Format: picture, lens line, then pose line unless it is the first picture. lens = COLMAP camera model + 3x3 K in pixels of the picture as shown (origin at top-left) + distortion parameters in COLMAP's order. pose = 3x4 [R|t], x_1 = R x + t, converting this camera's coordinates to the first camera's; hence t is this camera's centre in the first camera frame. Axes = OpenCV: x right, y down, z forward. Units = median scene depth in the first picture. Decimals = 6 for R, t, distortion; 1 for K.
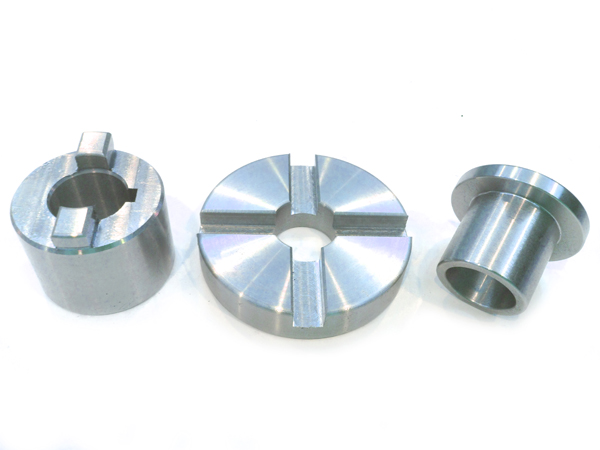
lens RADIAL K [[571.4, 0, 300.0], [0, 571.4, 225.0], [0, 0, 1]] dist [-0.004551, -0.001787]
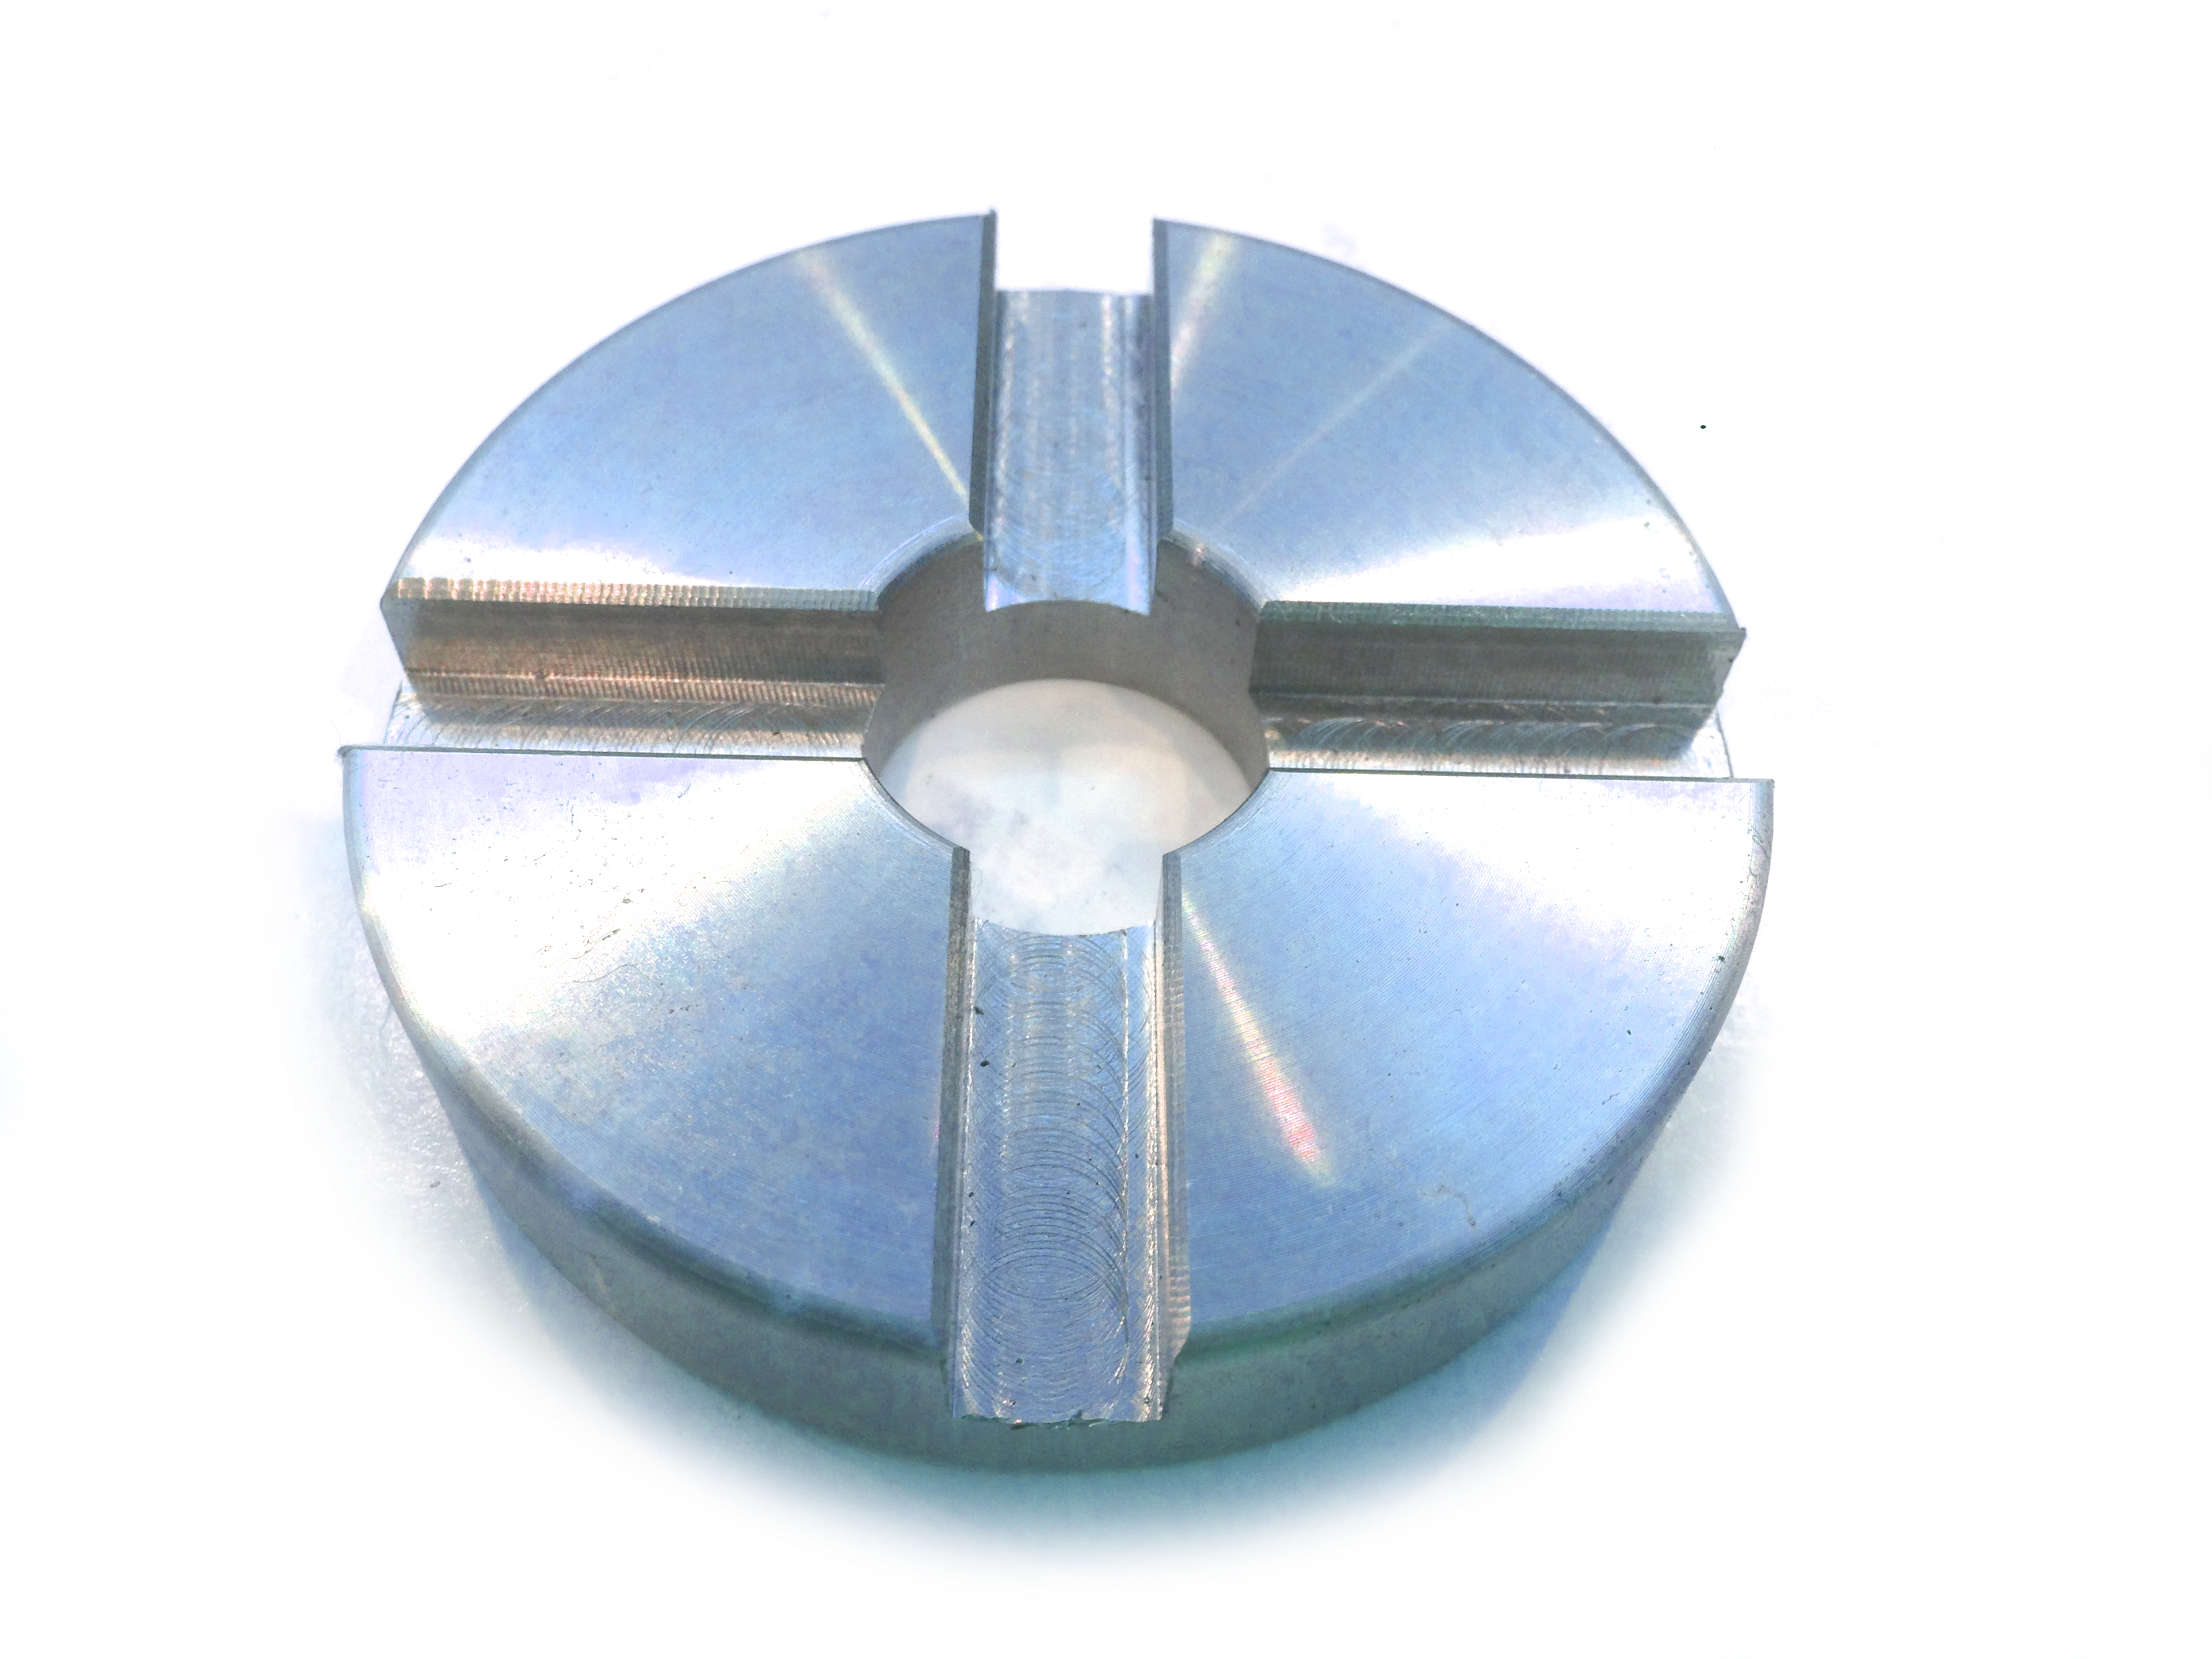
lens RADIAL K [[2106.7, 0, 1106.0], [0, 2106.7, 829.5], [0, 0, 1]] dist [-0.004551, -0.001787]
pose [[0.999371, 0.013524, -0.032782, 0.037015], [-0.008628, 0.989372, 0.145151, -0.043362], [0.034397, -0.144776, 0.988866, 0.426483]]
